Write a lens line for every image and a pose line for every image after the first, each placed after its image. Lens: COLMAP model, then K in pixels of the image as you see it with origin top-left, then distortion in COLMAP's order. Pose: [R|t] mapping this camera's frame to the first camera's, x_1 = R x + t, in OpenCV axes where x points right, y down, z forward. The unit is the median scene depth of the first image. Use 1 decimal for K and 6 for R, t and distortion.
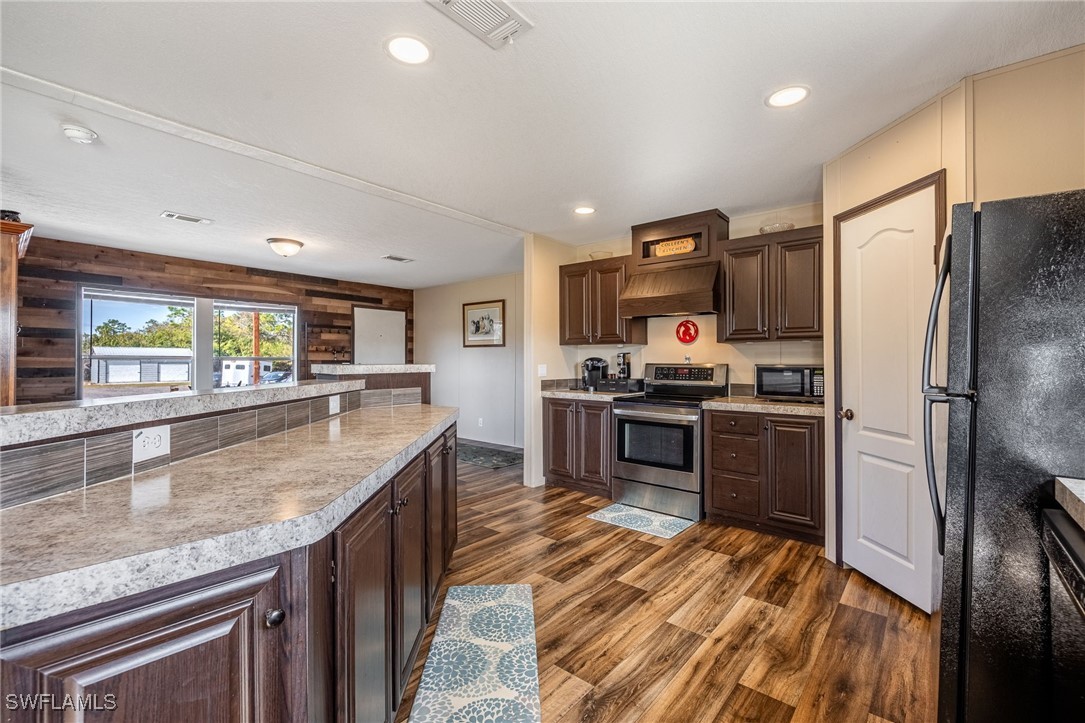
lens RADIAL K [[470.3, 0, 542.7], [0, 470.3, 357.5], [0, 0, 1]] dist [0.002522, -0.003832]
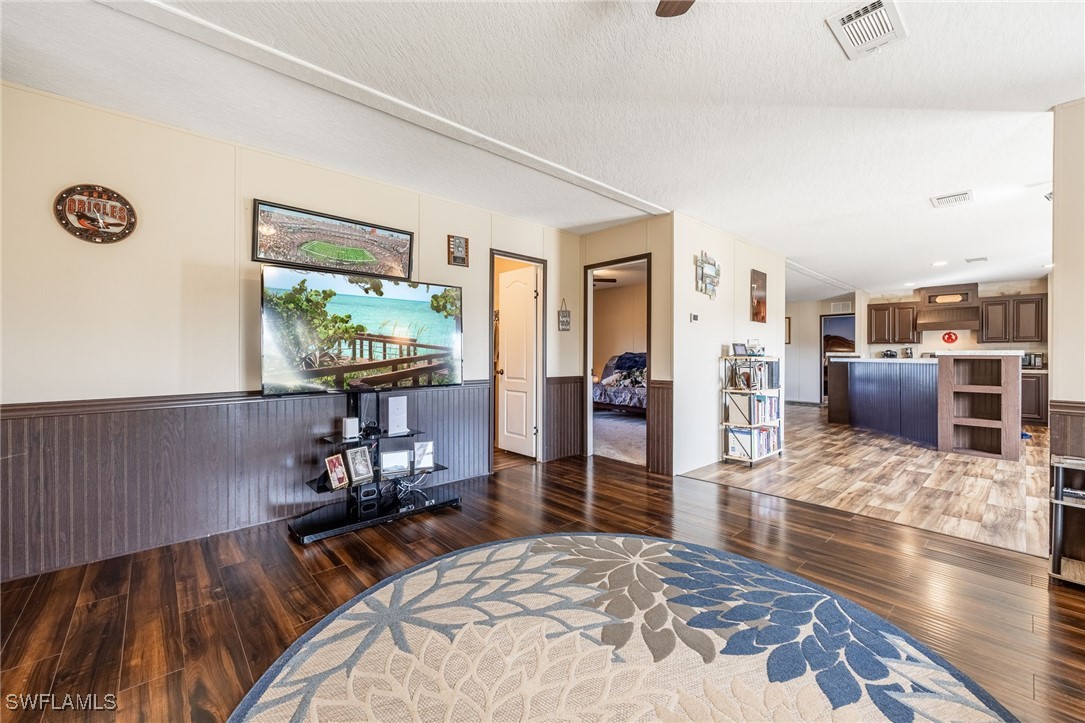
lens RADIAL K [[441.9, 0, 539.0], [0, 441.9, 357.3], [0, 0, 1]] dist [-0.000923, -0.000974]
pose [[0.991469, 0.001461, -0.130336, -1.010621], [0.000080, 0.999930, 0.011820, 0.007044], [0.130344, -0.011730, 0.991399, -0.958741]]
